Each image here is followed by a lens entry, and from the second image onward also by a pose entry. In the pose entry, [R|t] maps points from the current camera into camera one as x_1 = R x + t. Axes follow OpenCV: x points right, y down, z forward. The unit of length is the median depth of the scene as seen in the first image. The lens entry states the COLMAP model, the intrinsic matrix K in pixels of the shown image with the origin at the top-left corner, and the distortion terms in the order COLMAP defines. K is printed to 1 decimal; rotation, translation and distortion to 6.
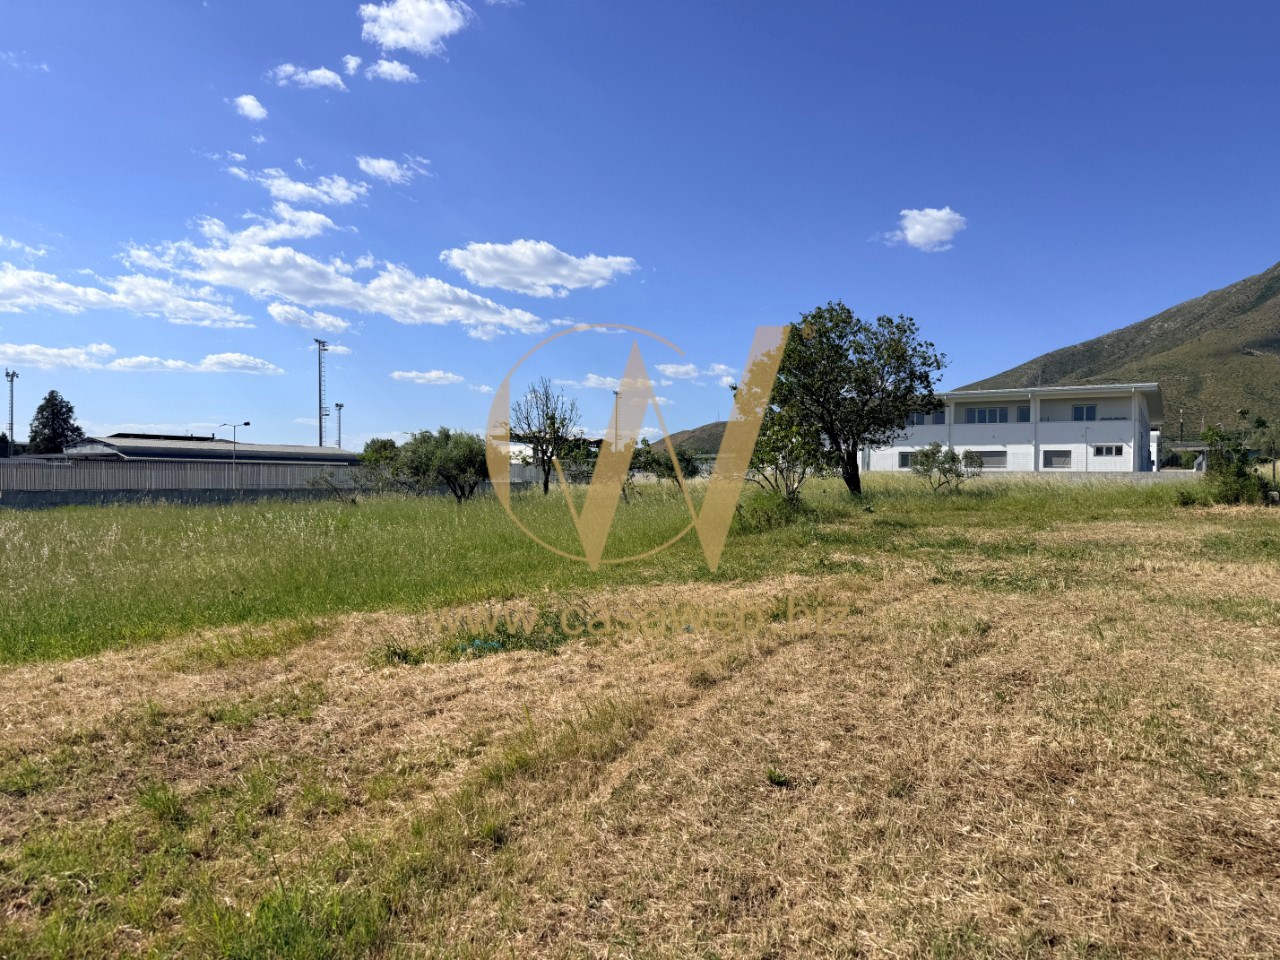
lens RADIAL K [[881.7, 0, 634.6], [0, 881.7, 488.4], [0, 0, 1]] dist [0.068798, -0.094947]
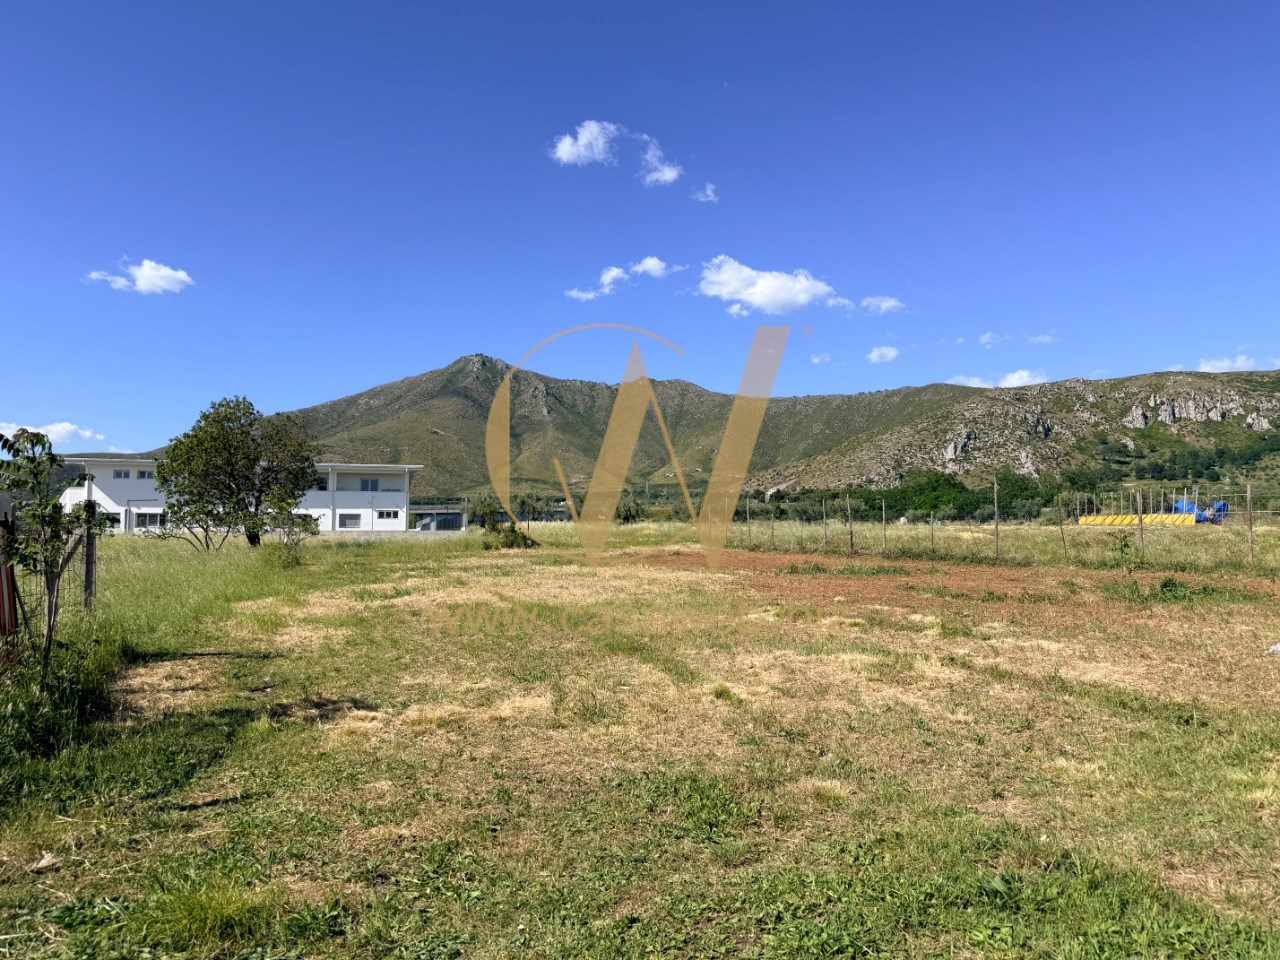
lens RADIAL K [[881.7, 0, 647.5], [0, 881.7, 478.4], [0, 0, 1]] dist [0.068798, -0.094947]
pose [[0.667332, 0.041268, 0.743617, -0.175784], [0.017278, 0.997337, -0.070854, 0.003370], [-0.744560, 0.060132, 0.664841, -0.143136]]
